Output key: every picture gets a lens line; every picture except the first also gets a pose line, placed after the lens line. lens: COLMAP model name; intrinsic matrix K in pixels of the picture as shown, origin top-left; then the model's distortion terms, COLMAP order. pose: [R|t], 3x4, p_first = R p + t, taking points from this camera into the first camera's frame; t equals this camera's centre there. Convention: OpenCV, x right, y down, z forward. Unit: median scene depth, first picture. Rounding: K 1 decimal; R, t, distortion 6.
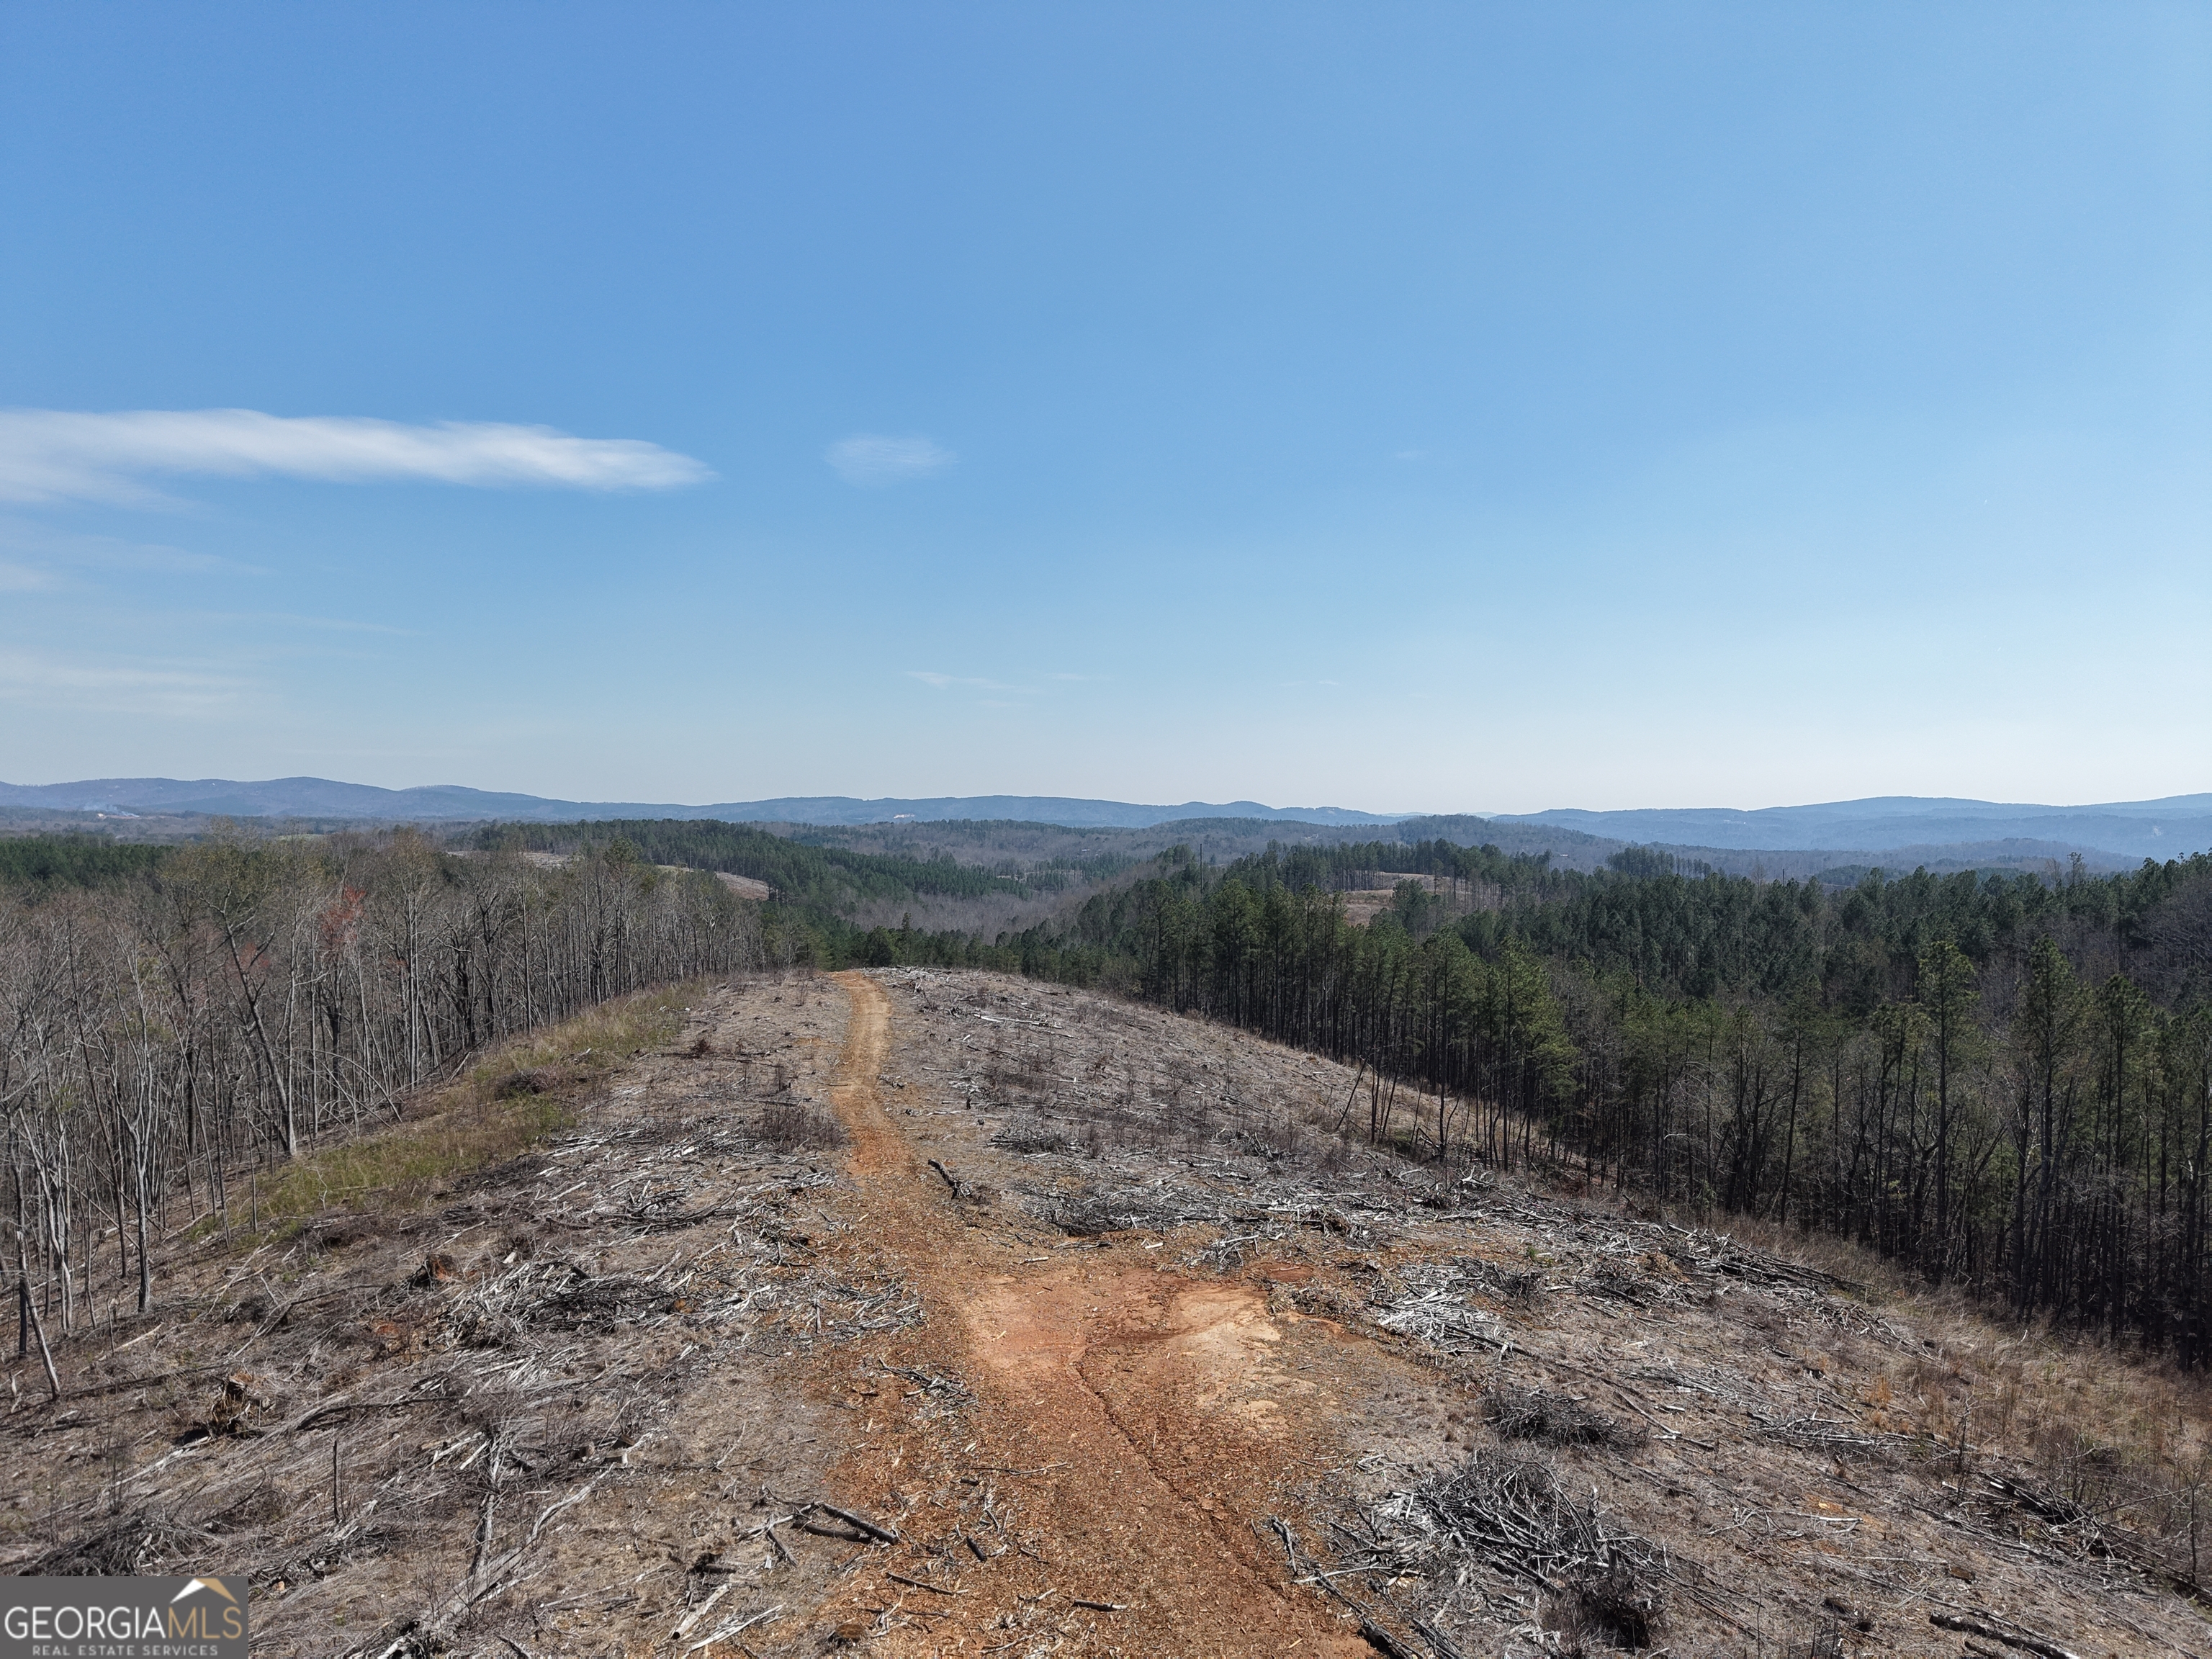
lens RADIAL K [[1487.0, 0, 1121.5], [0, 1487.0, 890.6], [0, 0, 1]] dist [0.033314, -0.032029]
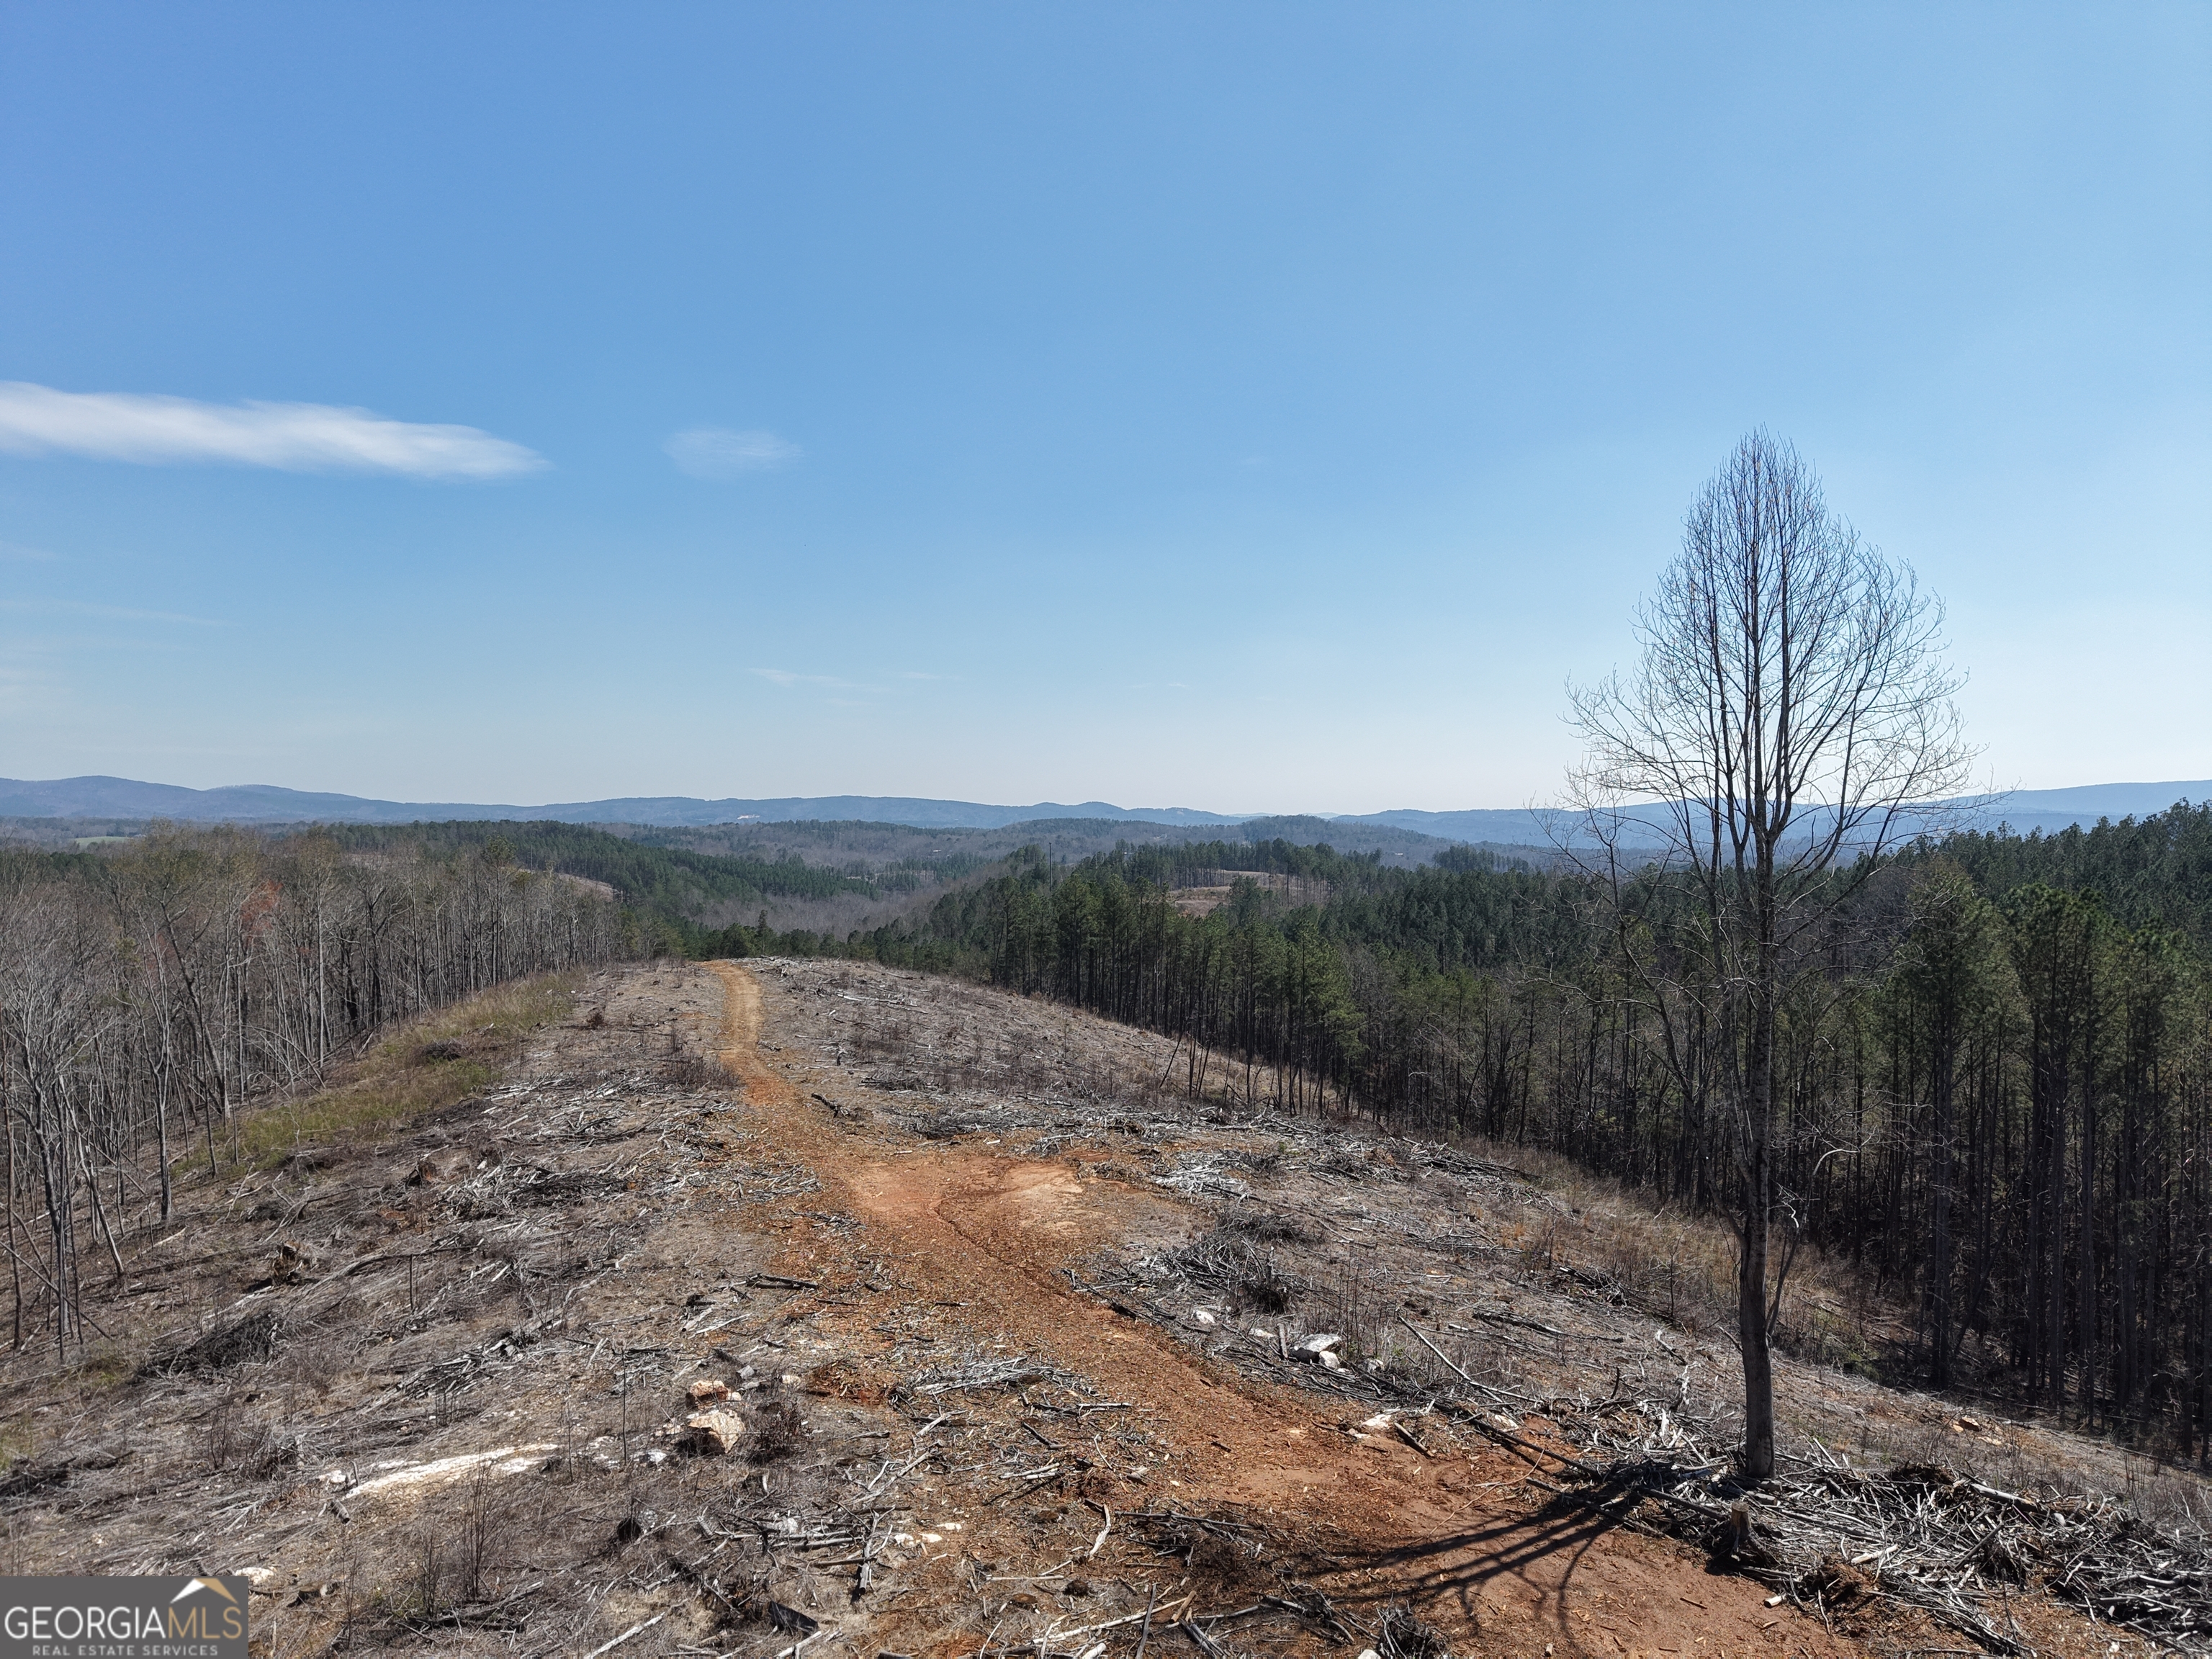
lens RADIAL K [[1487.0, 0, 1154.3], [0, 1487.0, 850.2], [0, 0, 1]] dist [0.033314, -0.032029]
pose [[0.992644, -0.003281, 0.121029, 0.001410], [0.006608, 0.999611, -0.027104, 0.004782], [-0.120893, 0.027705, 0.992279, -0.097347]]
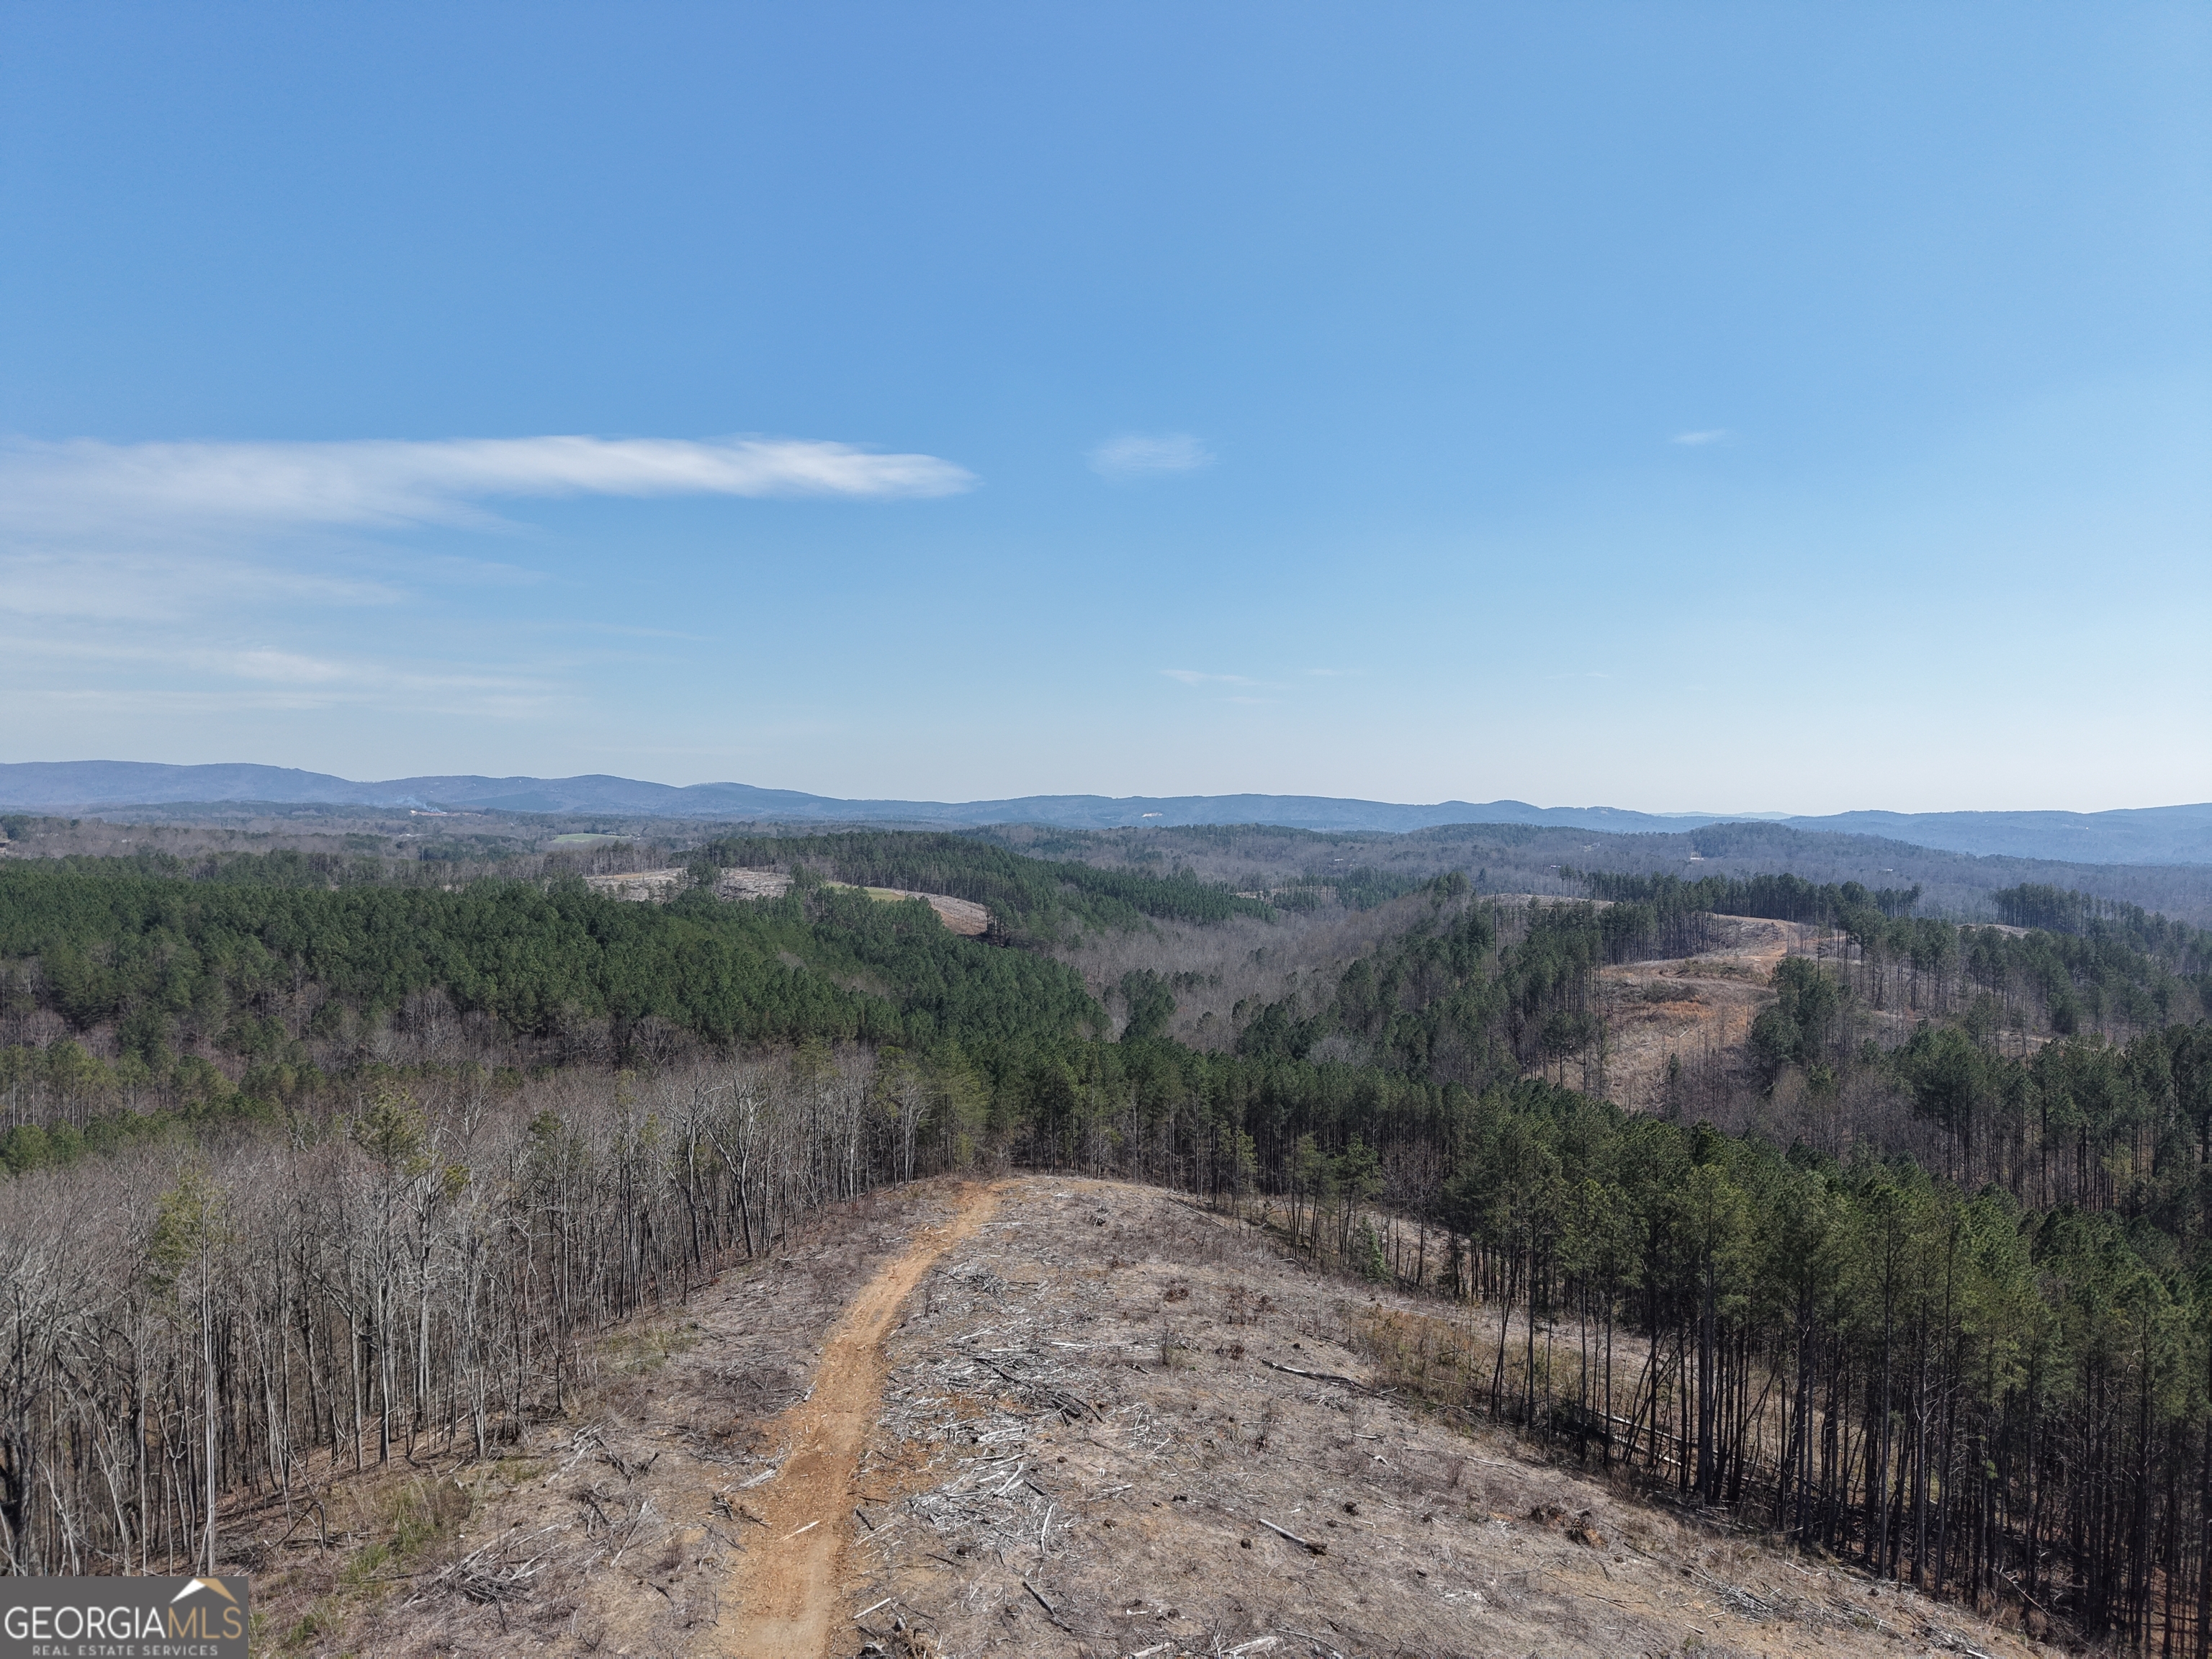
lens RADIAL K [[1487.0, 0, 1109.1], [0, 1487.0, 851.0], [0, 0, 1]] dist [0.033314, -0.032029]
pose [[0.984632, 0.009990, -0.174356, -0.026295], [-0.013996, 0.999665, -0.021763, -0.083328], [0.174080, 0.023869, 0.984442, 0.451713]]
